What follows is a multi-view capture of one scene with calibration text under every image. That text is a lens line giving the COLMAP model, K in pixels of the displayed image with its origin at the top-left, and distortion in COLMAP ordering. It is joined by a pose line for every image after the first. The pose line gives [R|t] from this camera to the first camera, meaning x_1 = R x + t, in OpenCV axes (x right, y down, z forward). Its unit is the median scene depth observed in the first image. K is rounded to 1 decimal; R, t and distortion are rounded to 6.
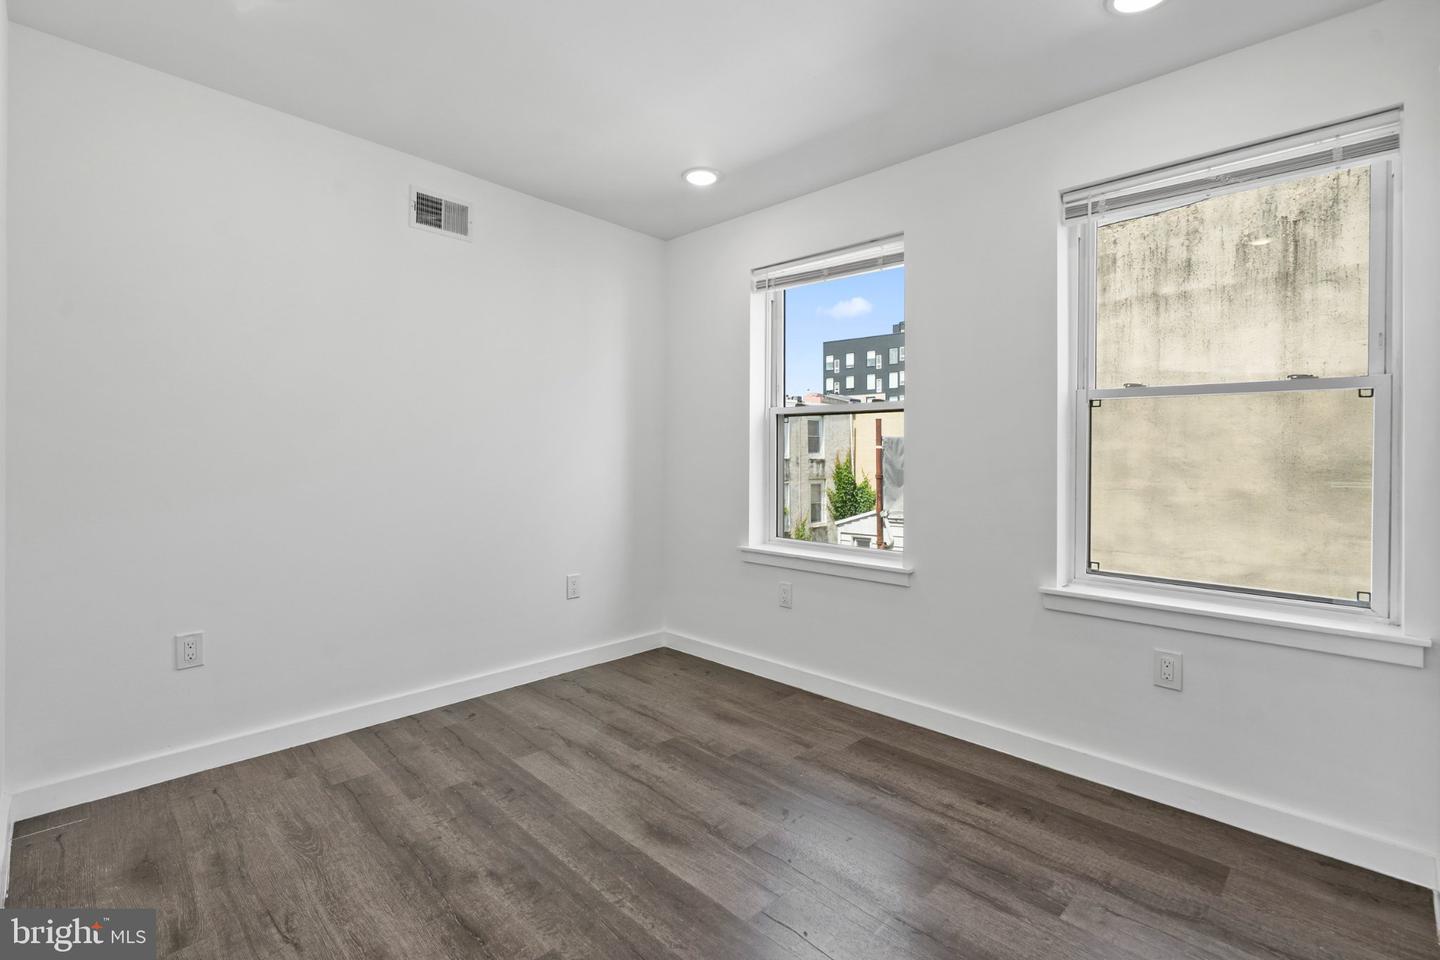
lens RADIAL K [[656.3, 0, 719.1], [0, 656.3, 470.1], [0, 0, 1]] dist [-0.007105, 0.001773]
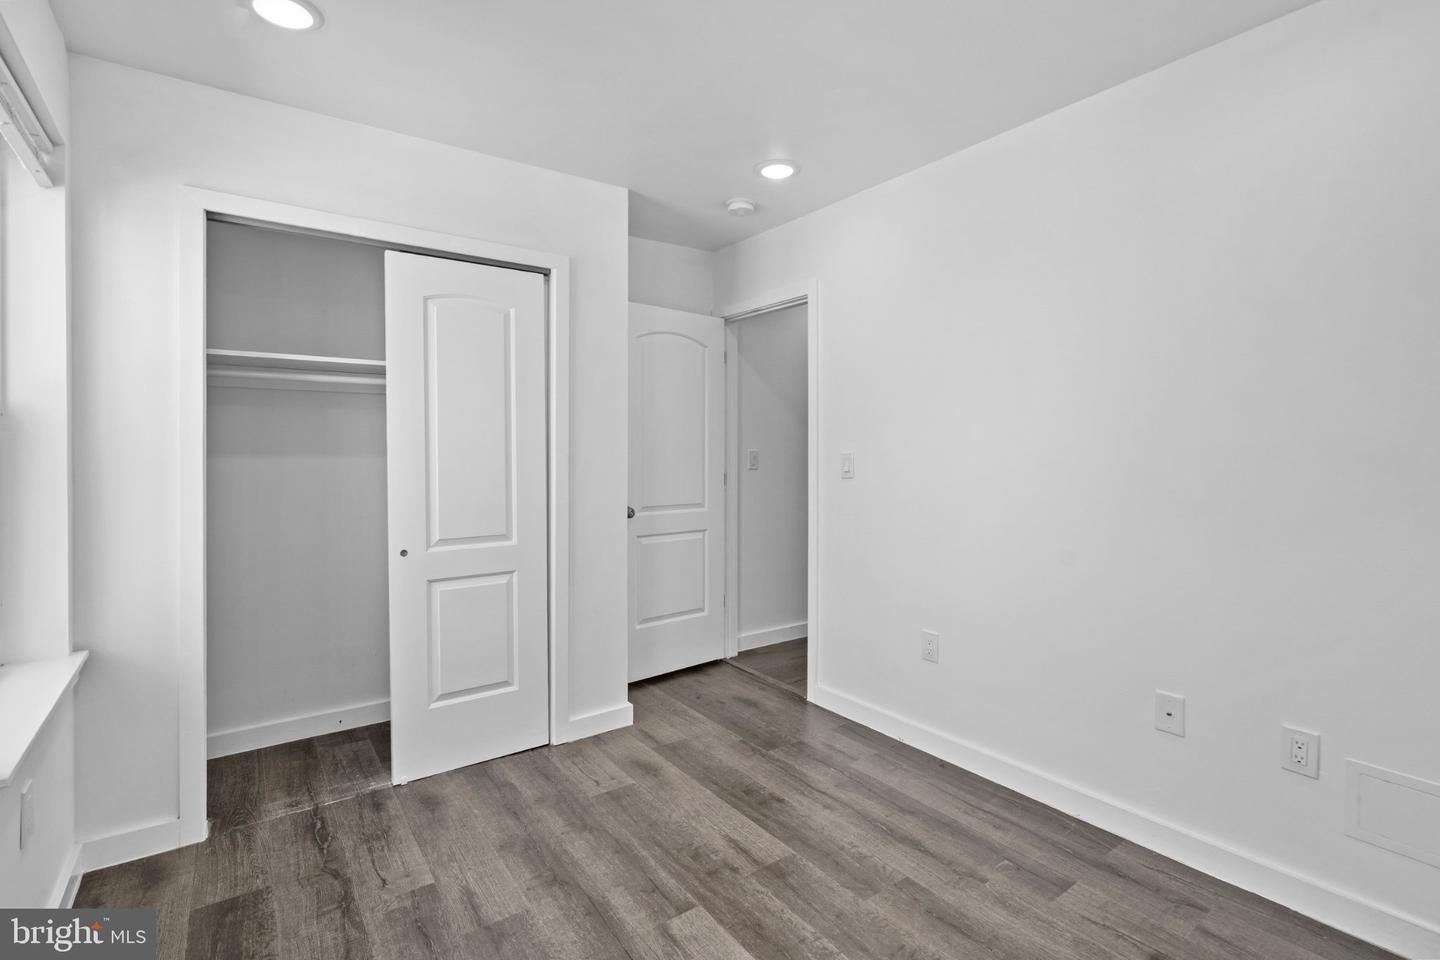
lens RADIAL K [[656.3, 0, 720.4], [0, 656.3, 469.3], [0, 0, 1]] dist [-0.007105, 0.001773]
pose [[-0.987621, -0.010048, 0.156539, -0.156385], [-0.002478, 0.998821, 0.048480, -0.108913], [-0.156842, 0.047492, -0.986481, 1.991245]]
